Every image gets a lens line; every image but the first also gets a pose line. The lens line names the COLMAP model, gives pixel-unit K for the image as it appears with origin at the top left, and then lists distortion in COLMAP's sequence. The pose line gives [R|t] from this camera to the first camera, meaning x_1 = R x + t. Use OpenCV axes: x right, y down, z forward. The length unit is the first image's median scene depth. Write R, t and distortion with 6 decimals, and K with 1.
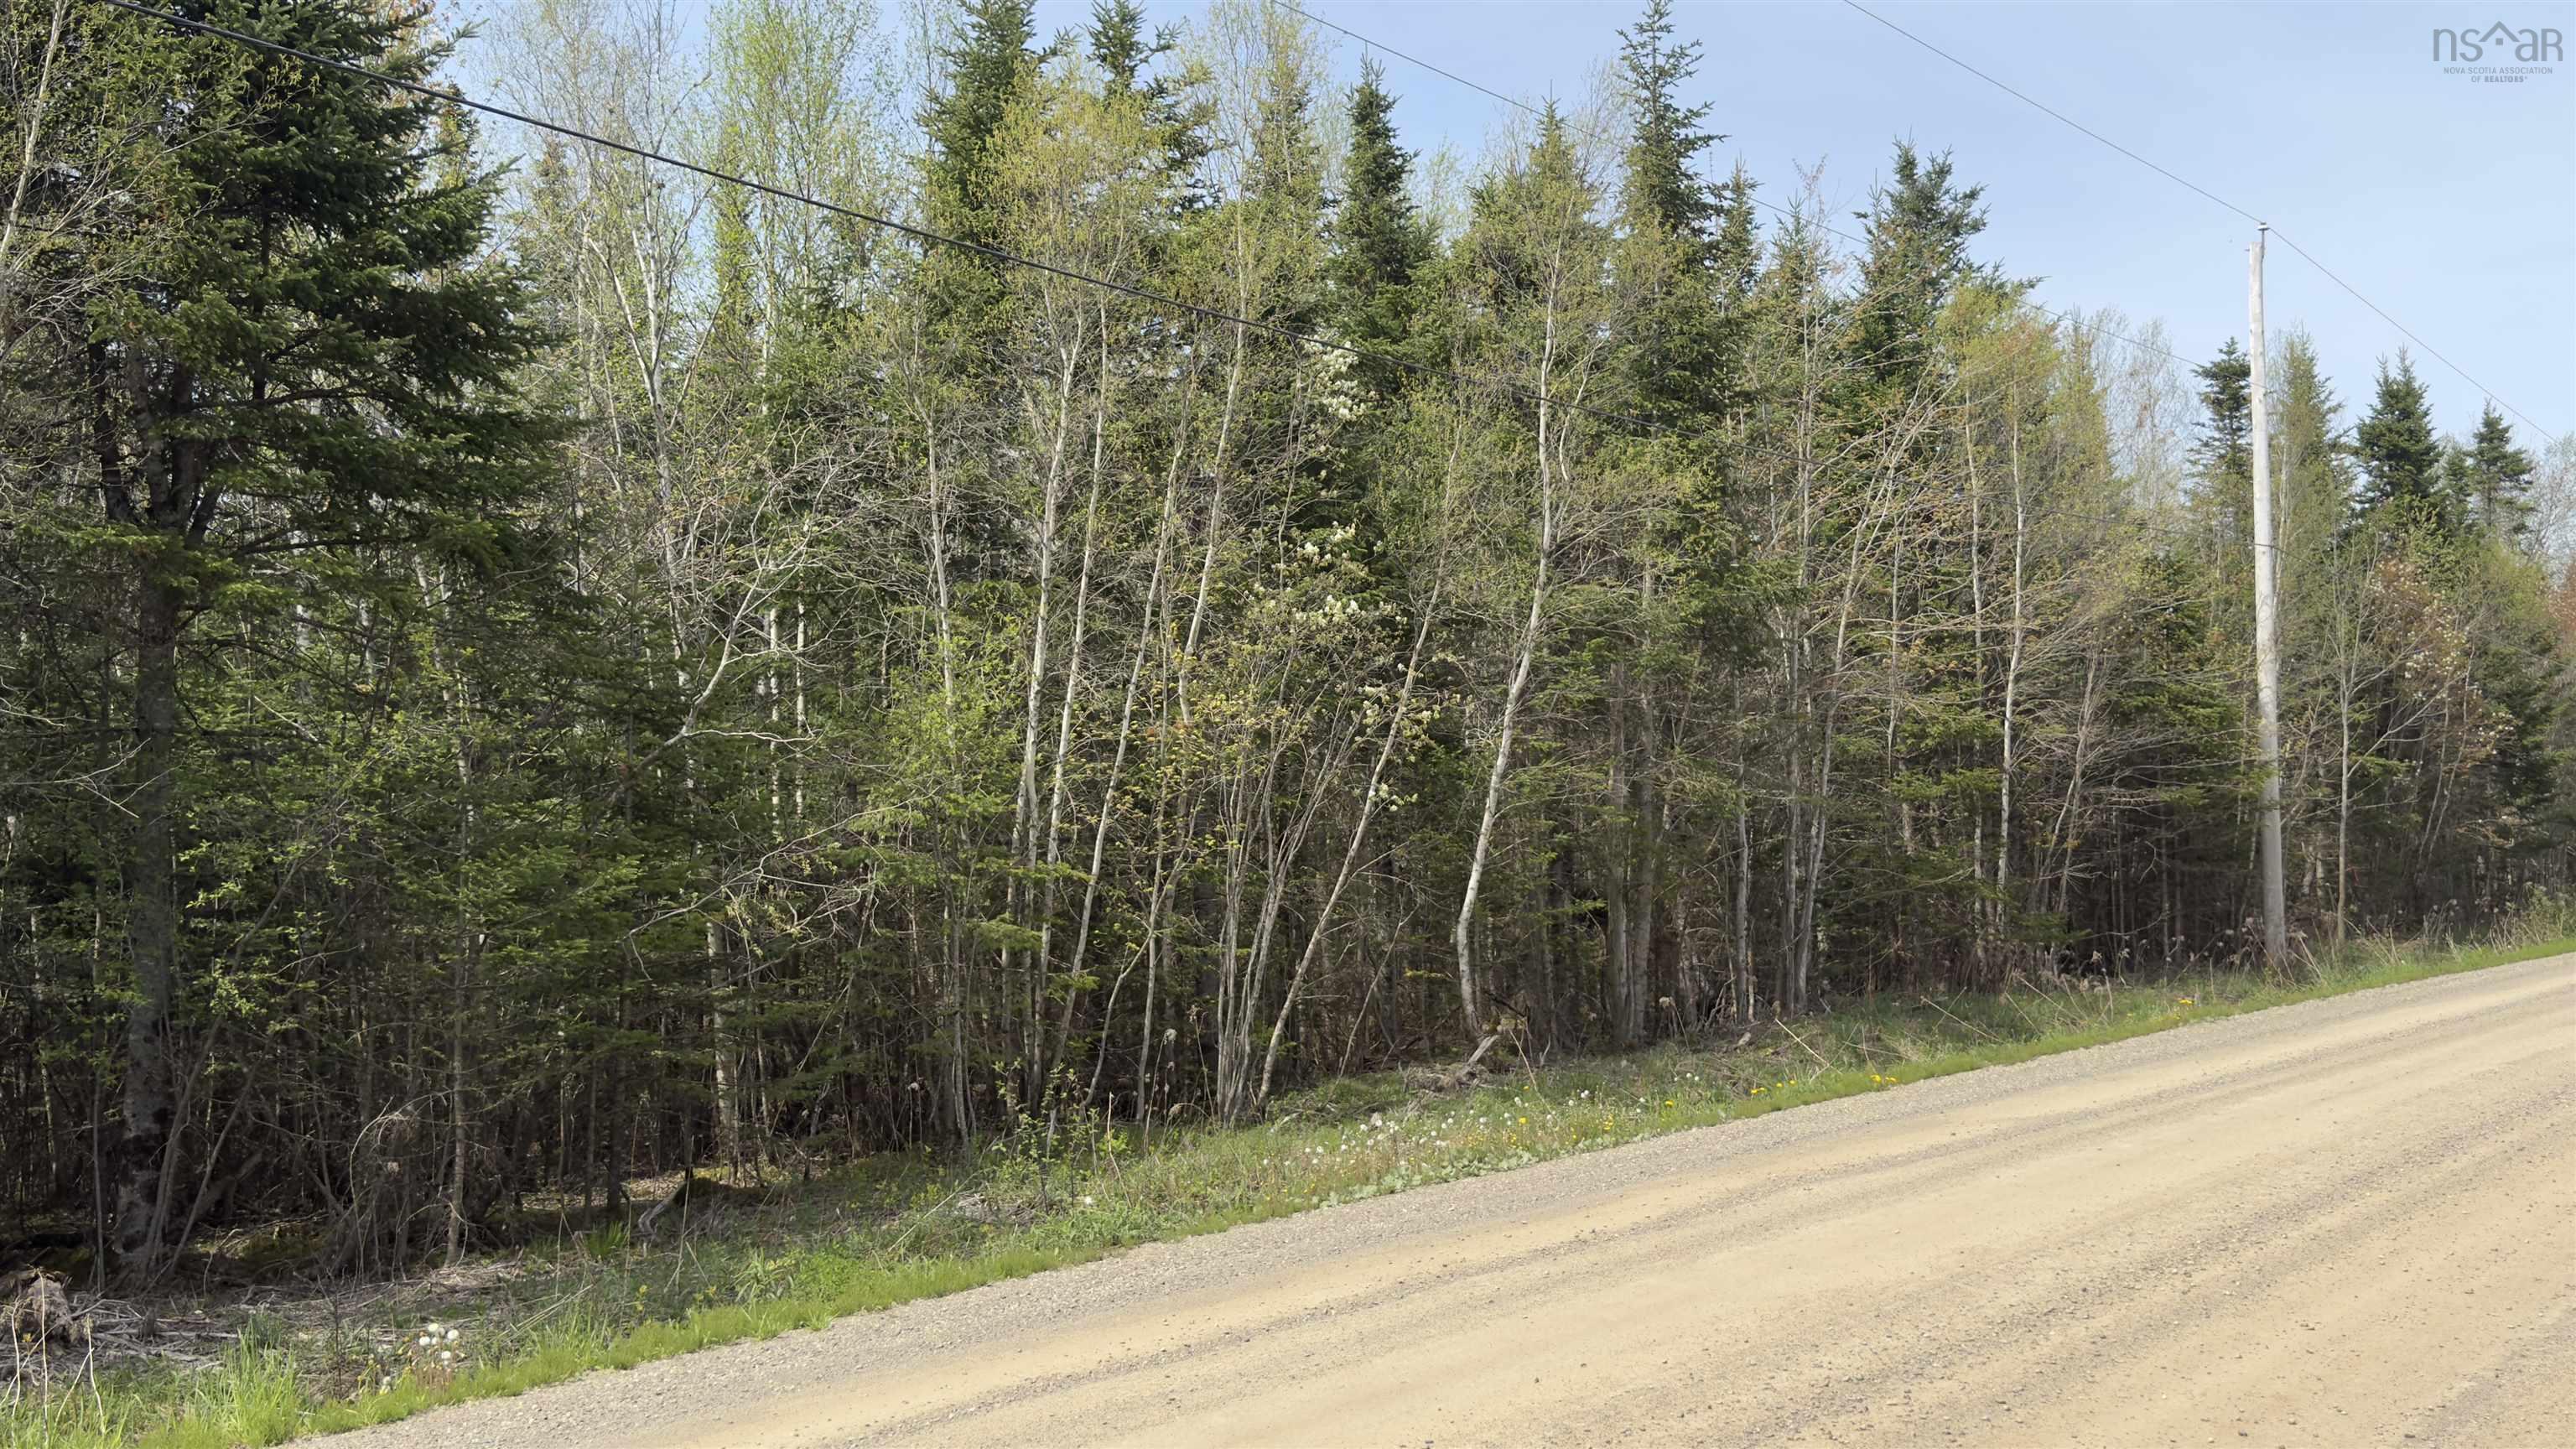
lens RADIAL K [[2429.0, 0, 1293.8], [0, 2429.0, 721.7], [0, 0, 1]] dist [0.042785, 0.000000]
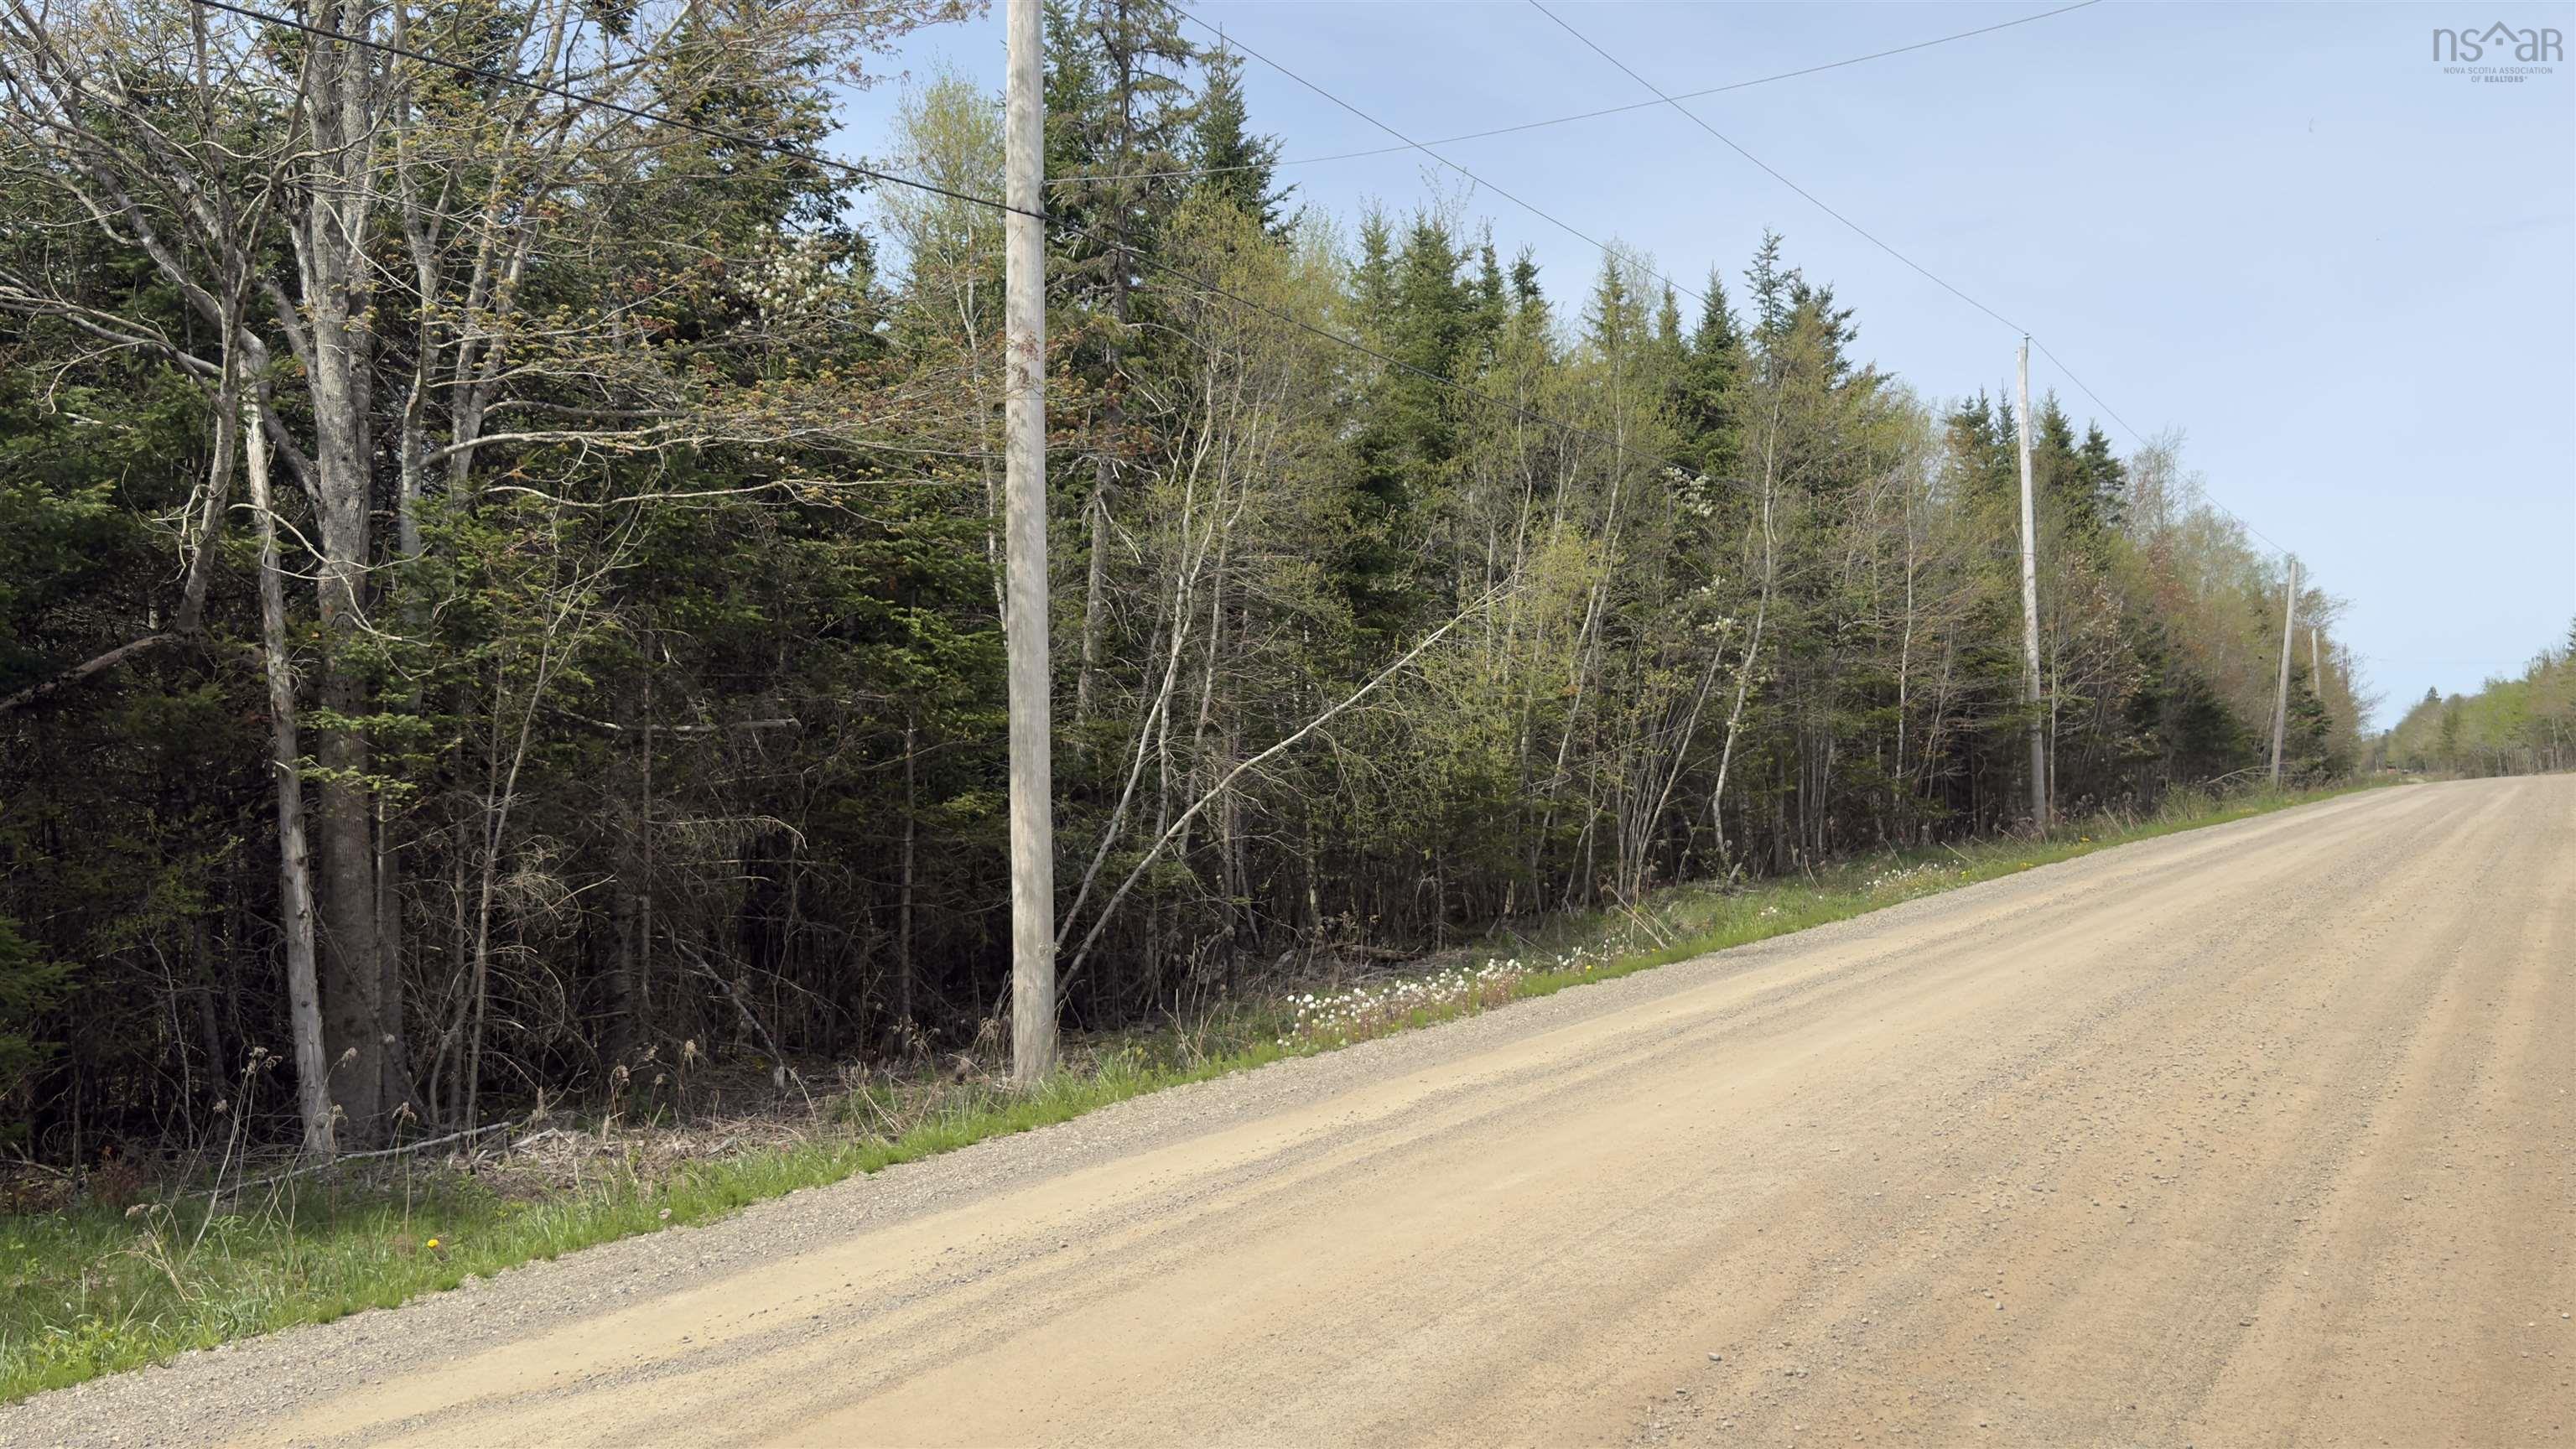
lens RADIAL K [[2555.6, 0, 1287.3], [0, 2555.6, 721.2], [0, 0, 1]] dist [-0.007589, 0.000000]
pose [[0.979736, -0.016320, 0.199629, -0.450949], [0.012362, 0.999702, 0.021058, -0.011046], [-0.199913, -0.018164, 0.979645, -0.544963]]
